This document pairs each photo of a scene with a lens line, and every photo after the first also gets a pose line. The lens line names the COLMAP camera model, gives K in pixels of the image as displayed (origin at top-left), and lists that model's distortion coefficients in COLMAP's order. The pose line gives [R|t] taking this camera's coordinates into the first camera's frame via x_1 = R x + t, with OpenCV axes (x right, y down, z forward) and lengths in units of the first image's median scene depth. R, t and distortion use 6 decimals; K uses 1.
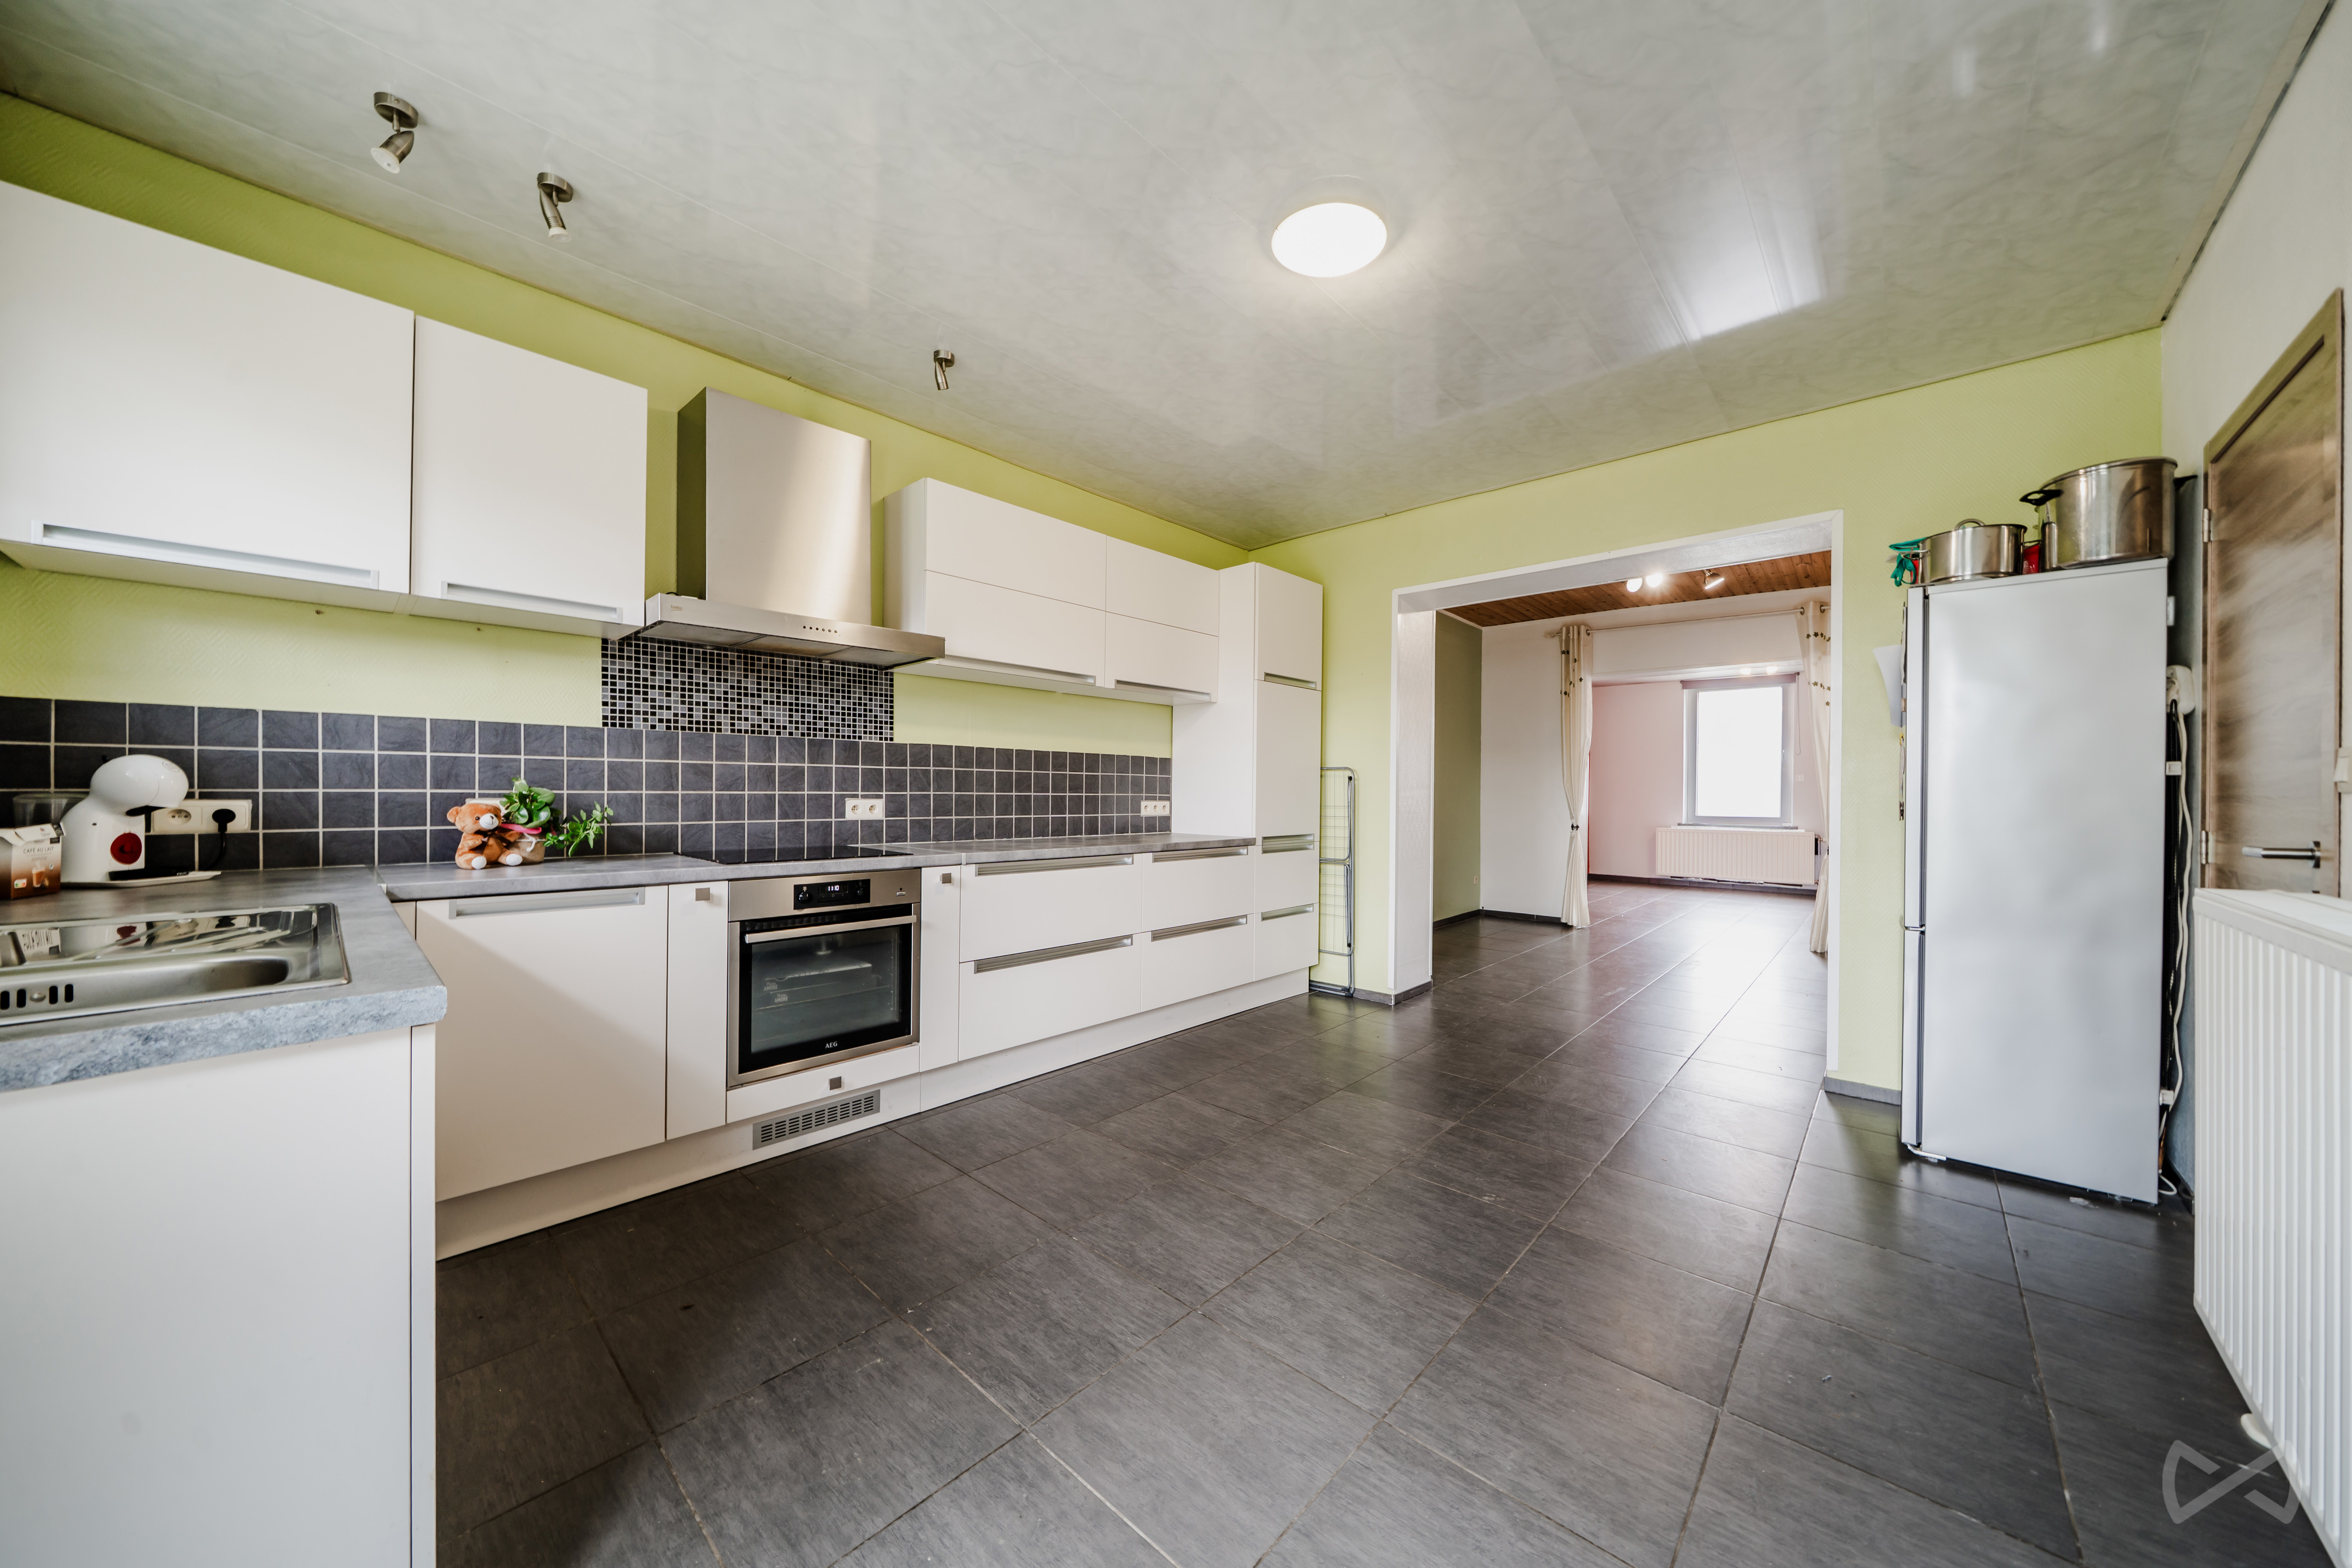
lens RADIAL K [[807.9, 0, 1186.9], [0, 807.9, 796.1], [0, 0, 1]] dist [-0.007451, 0.000046]
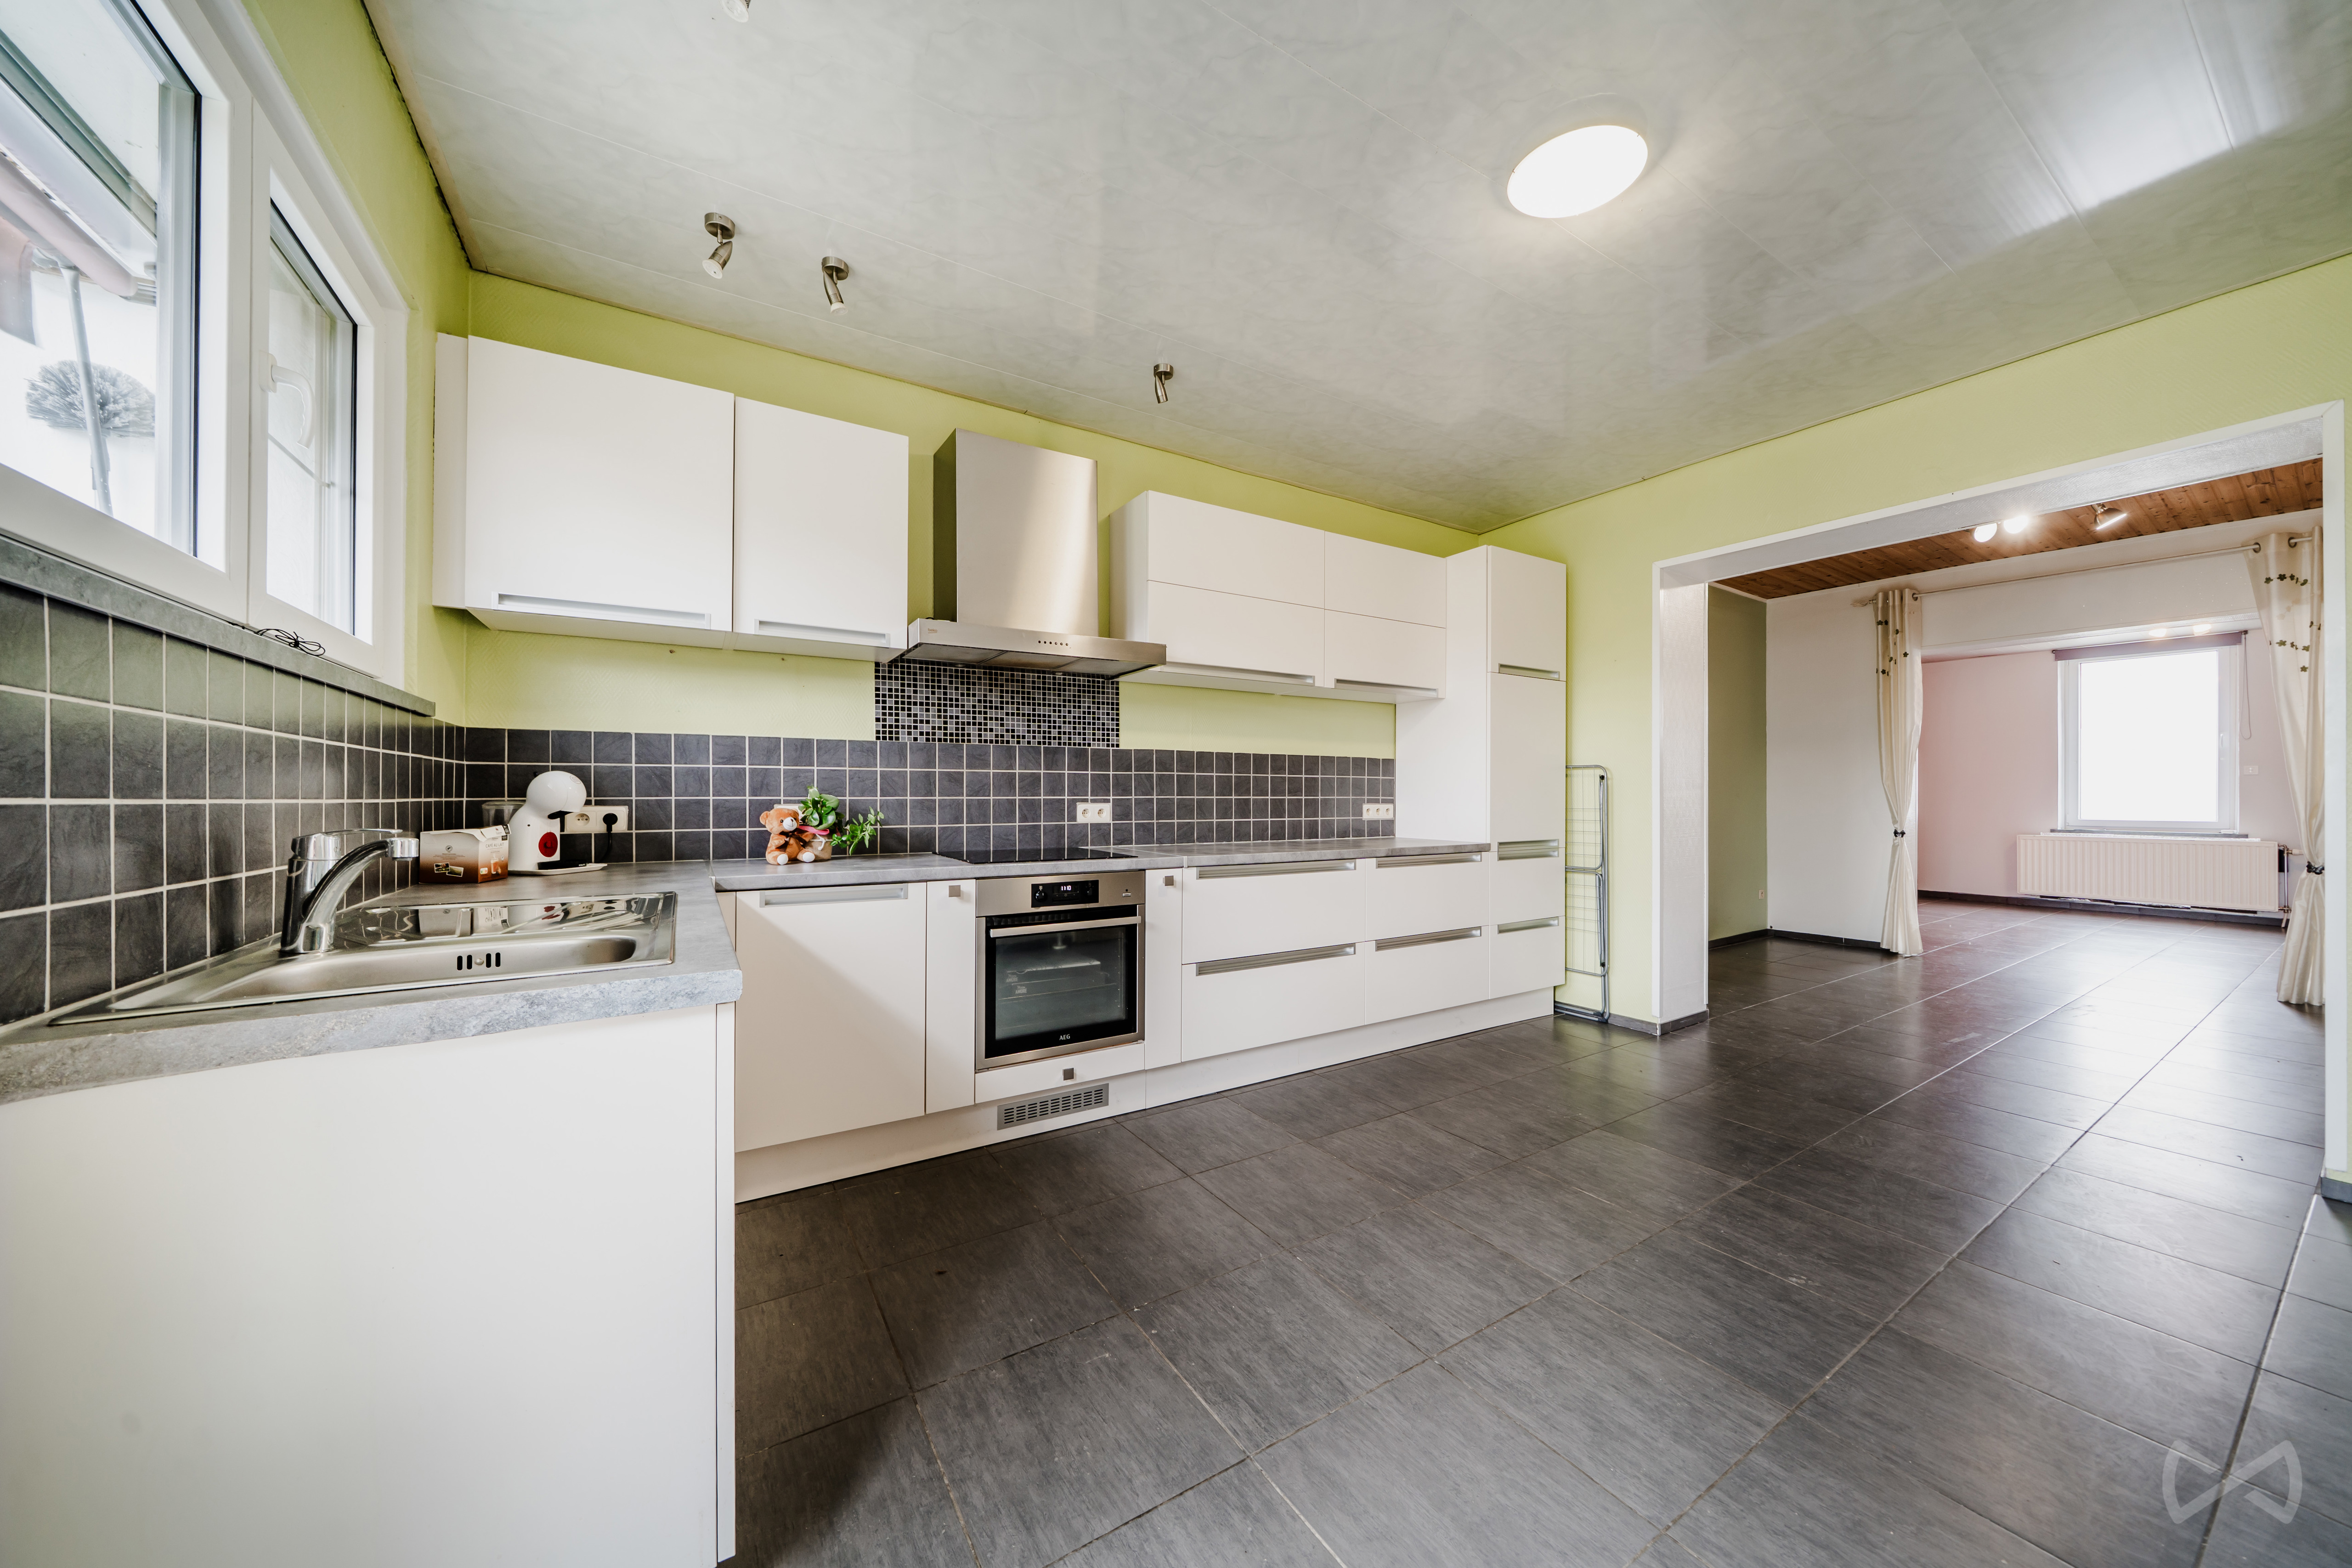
lens RADIAL K [[807.9, 0, 1179.0], [0, 807.9, 795.4], [0, 0, 1]] dist [-0.007451, 0.000046]
pose [[0.961840, -0.007380, -0.273512, -0.008180], [0.005906, 0.999963, -0.006214, 0.000995], [0.273548, 0.004362, 0.961848, 0.028786]]
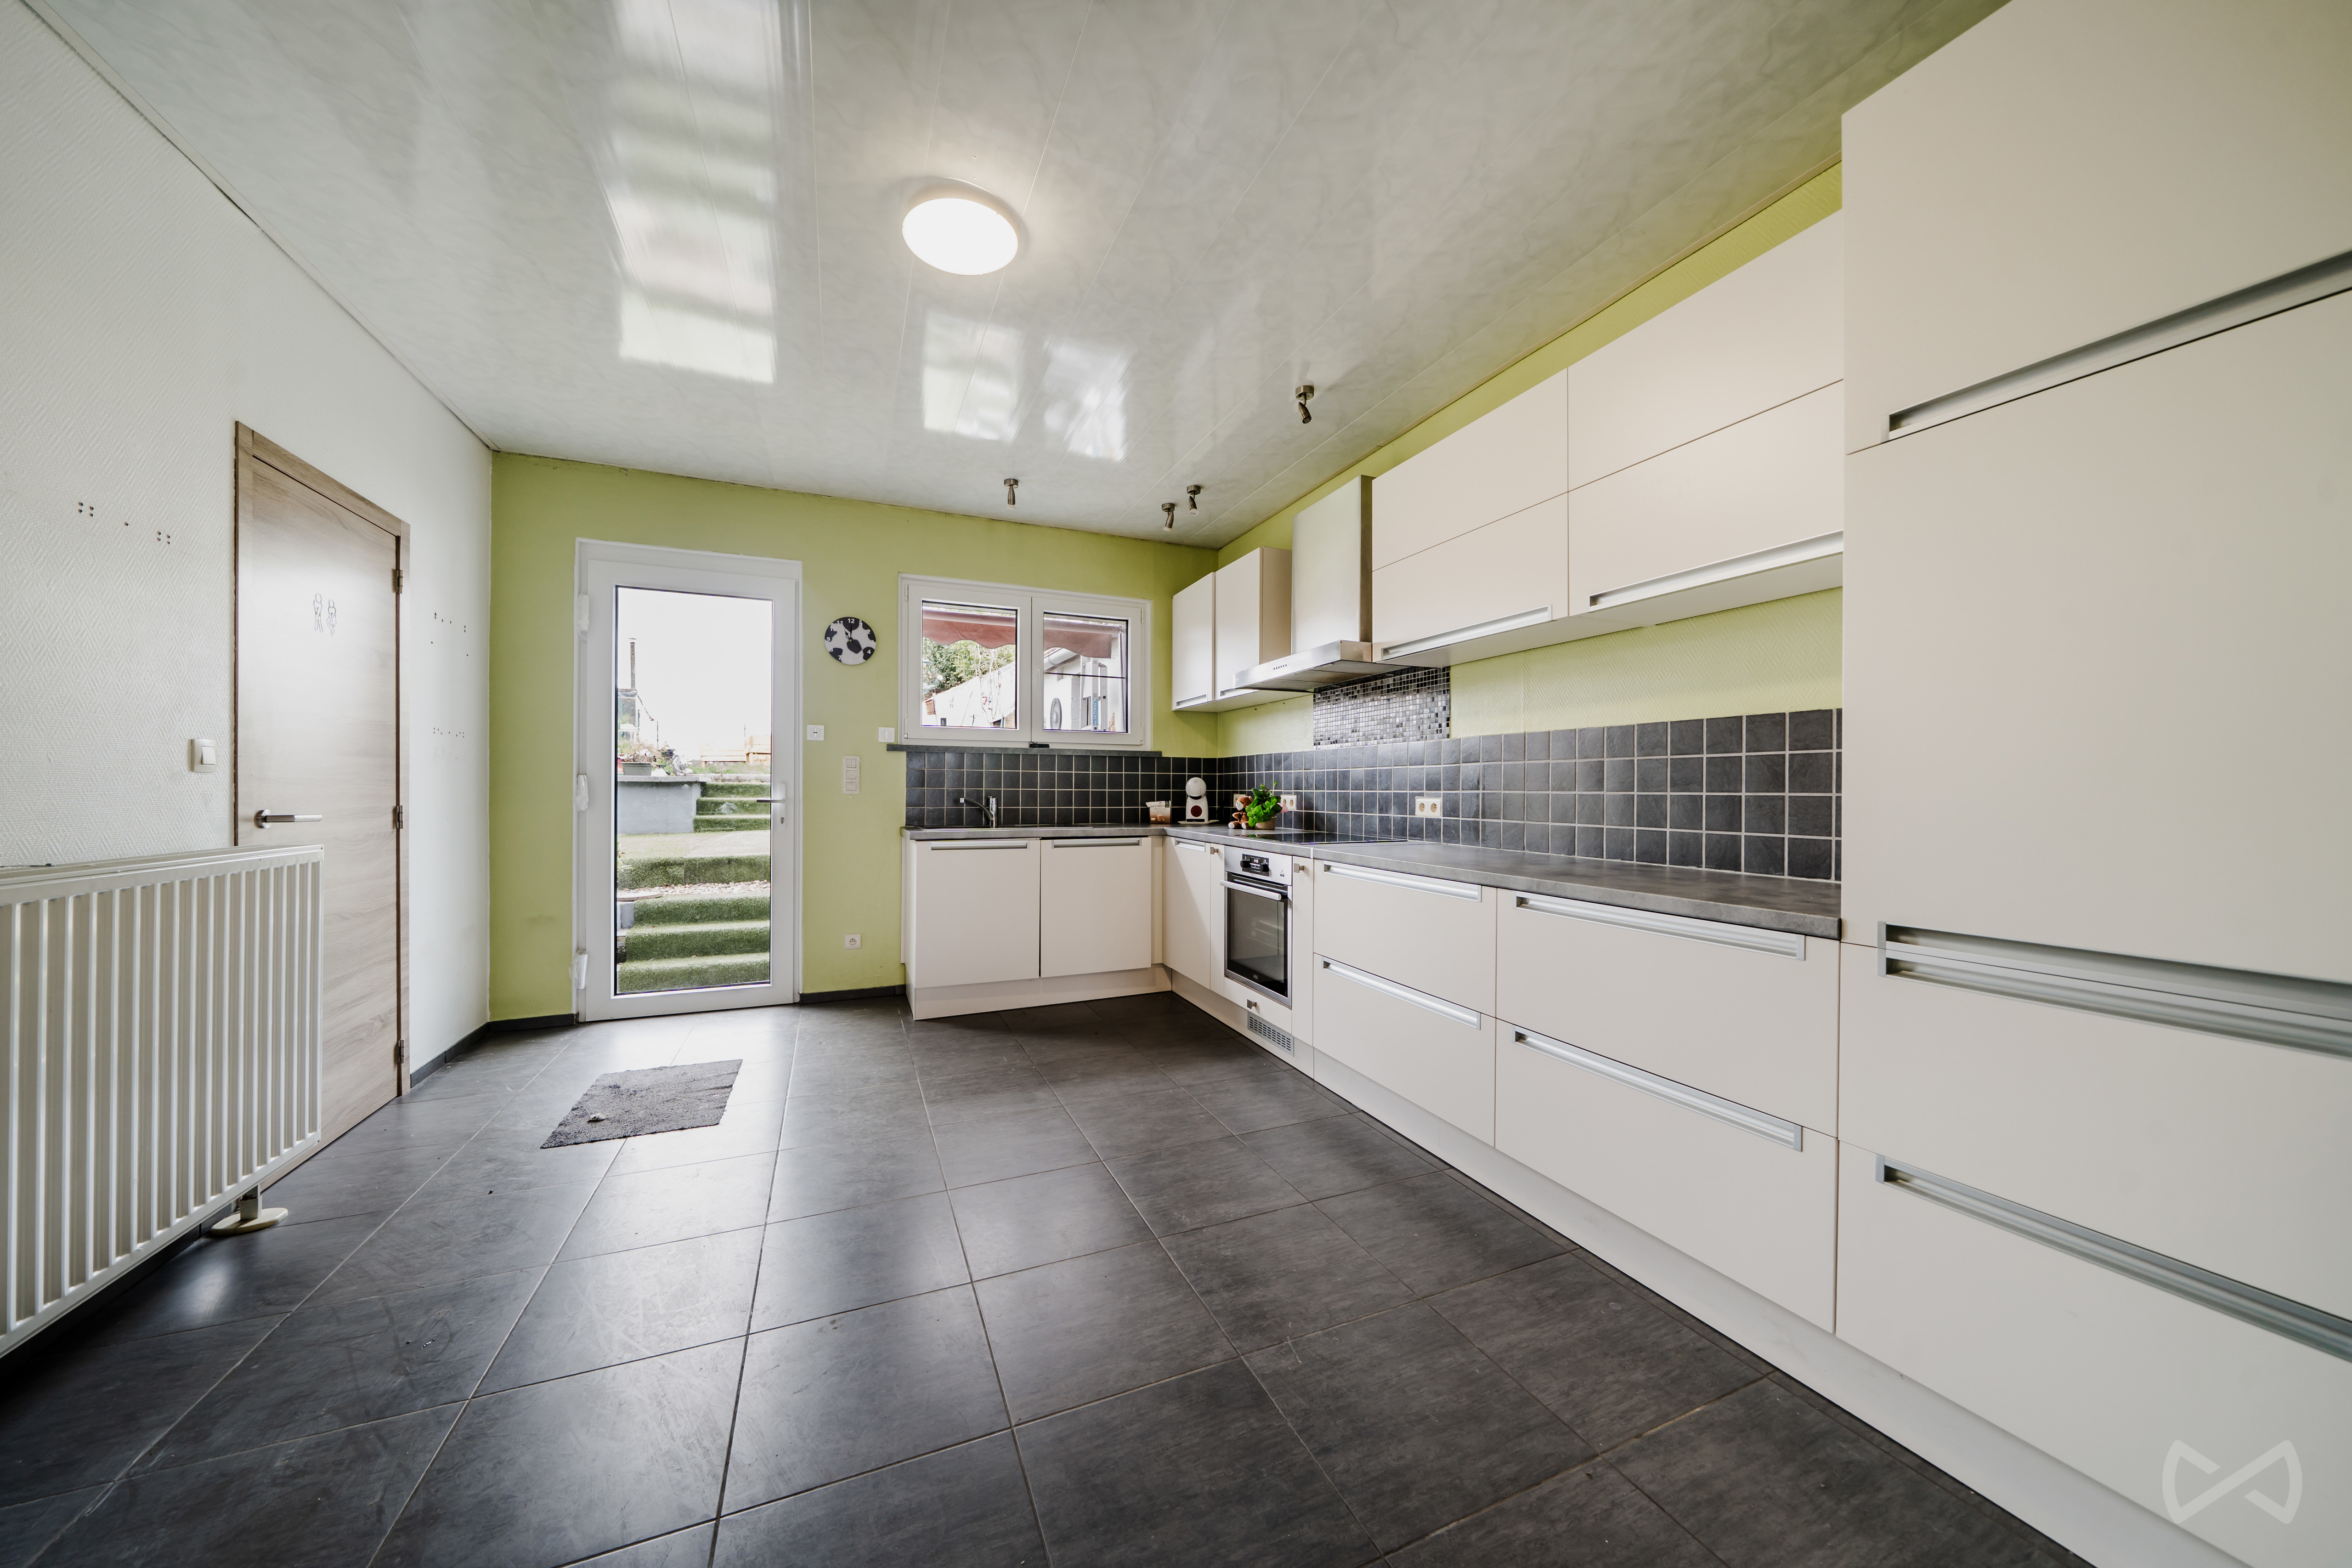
lens RADIAL K [[807.9, 0, 1190.5], [0, 807.9, 785.1], [0, 0, 1]] dist [-0.007451, 0.000046]
pose [[-0.416114, -0.011862, -0.909235, 0.879453], [-0.010684, 0.999910, -0.008155, -0.000906], [0.909250, 0.006321, -0.416203, 1.527758]]
